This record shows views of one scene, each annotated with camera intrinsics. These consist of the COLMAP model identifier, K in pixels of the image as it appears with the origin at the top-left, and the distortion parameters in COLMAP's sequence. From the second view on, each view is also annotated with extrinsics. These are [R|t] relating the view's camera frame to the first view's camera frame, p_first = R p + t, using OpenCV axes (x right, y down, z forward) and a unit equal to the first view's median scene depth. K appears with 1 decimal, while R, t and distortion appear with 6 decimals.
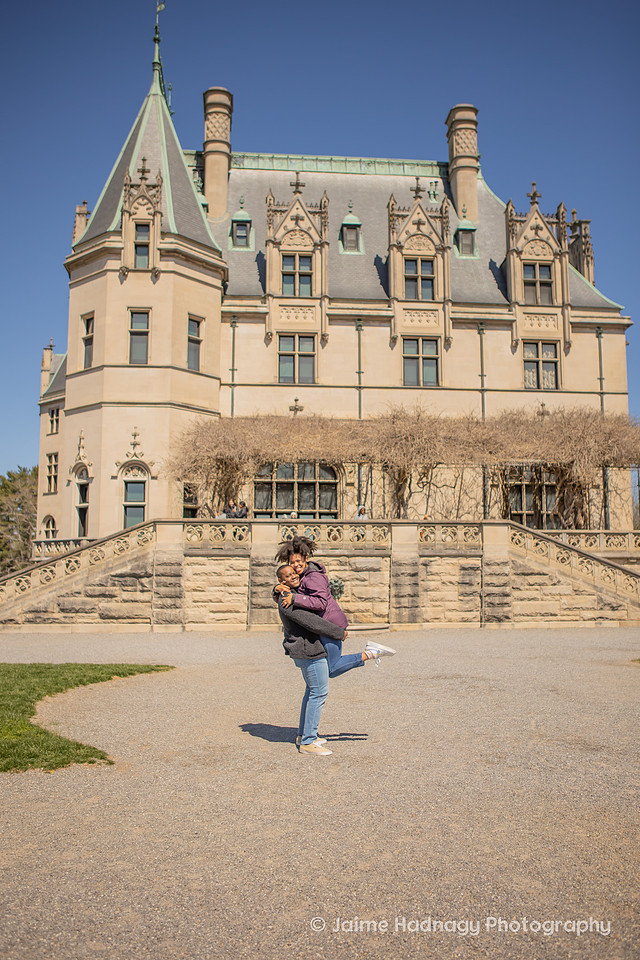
lens RADIAL K [[823.8, 0, 319.9], [0, 823.8, 480.3], [0, 0, 1]] dist [-0.017896, -0.001188]
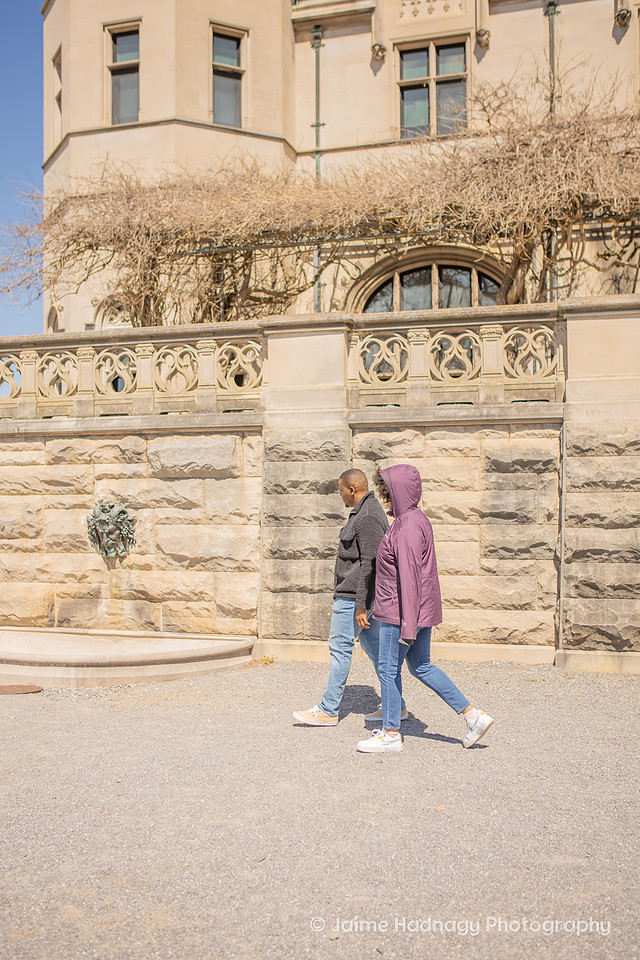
lens RADIAL K [[980.8, 0, 320.3], [0, 980.8, 479.9], [0, 0, 1]] dist [-0.033598, 0.000000]
pose [[0.927480, -0.010106, -0.373737, 0.247438], [0.048020, 0.994575, 0.092275, 0.076331], [0.370776, -0.103530, 0.922934, 0.648393]]
